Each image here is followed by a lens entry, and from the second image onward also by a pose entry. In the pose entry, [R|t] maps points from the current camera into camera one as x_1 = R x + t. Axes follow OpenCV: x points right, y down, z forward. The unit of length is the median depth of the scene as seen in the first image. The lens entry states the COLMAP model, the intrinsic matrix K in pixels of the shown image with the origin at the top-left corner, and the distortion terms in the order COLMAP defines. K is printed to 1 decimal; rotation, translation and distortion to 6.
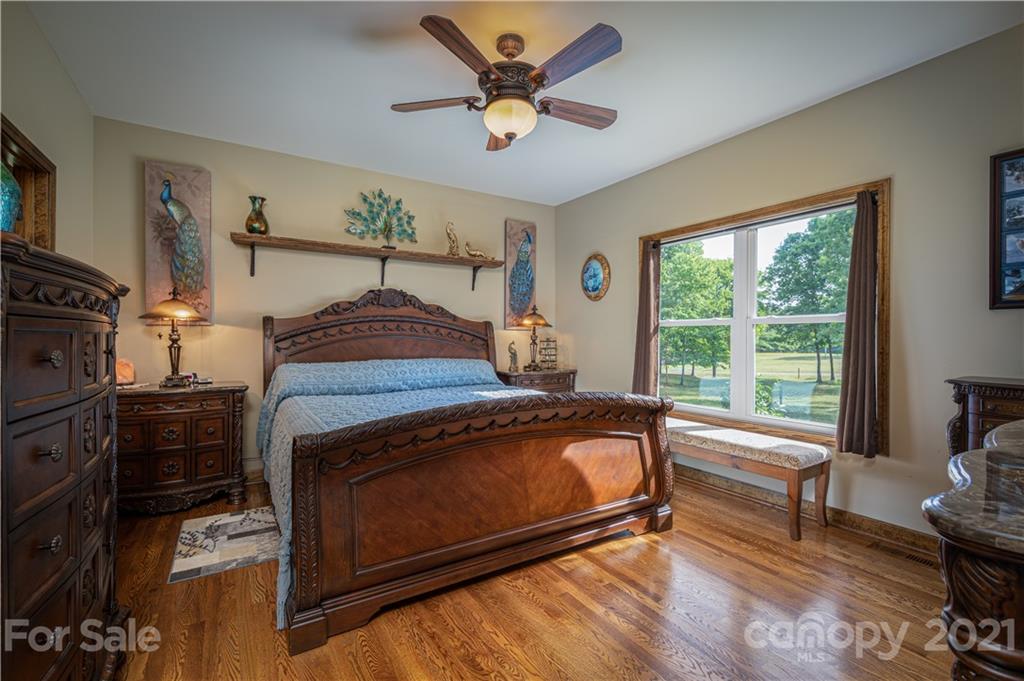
lens RADIAL K [[435.0, 0, 512.0], [0, 435.0, 335.5], [0, 0, 1]] dist [0.003305, 0.001089]
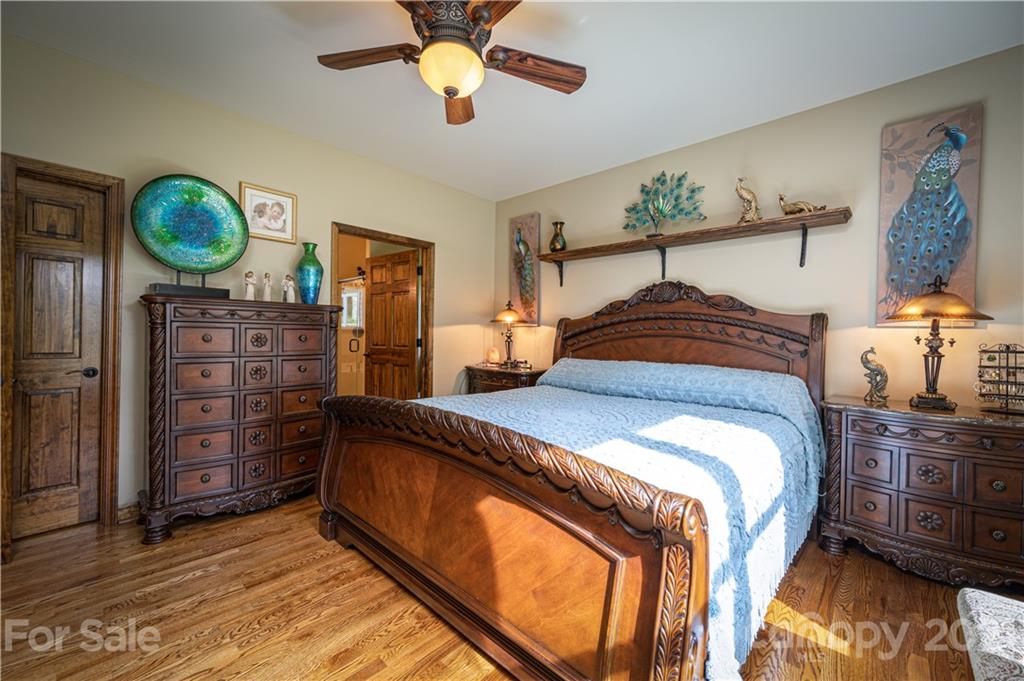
lens RADIAL K [[404.9, 0, 521.4], [0, 404.9, 337.6], [0, 0, 1]] dist [0.001203, -0.000010]
pose [[0.271516, 0.011674, -0.962363, 0.429736], [-0.013176, 0.999878, 0.008412, 0.001854], [0.962344, 0.010397, 0.271636, 0.509125]]
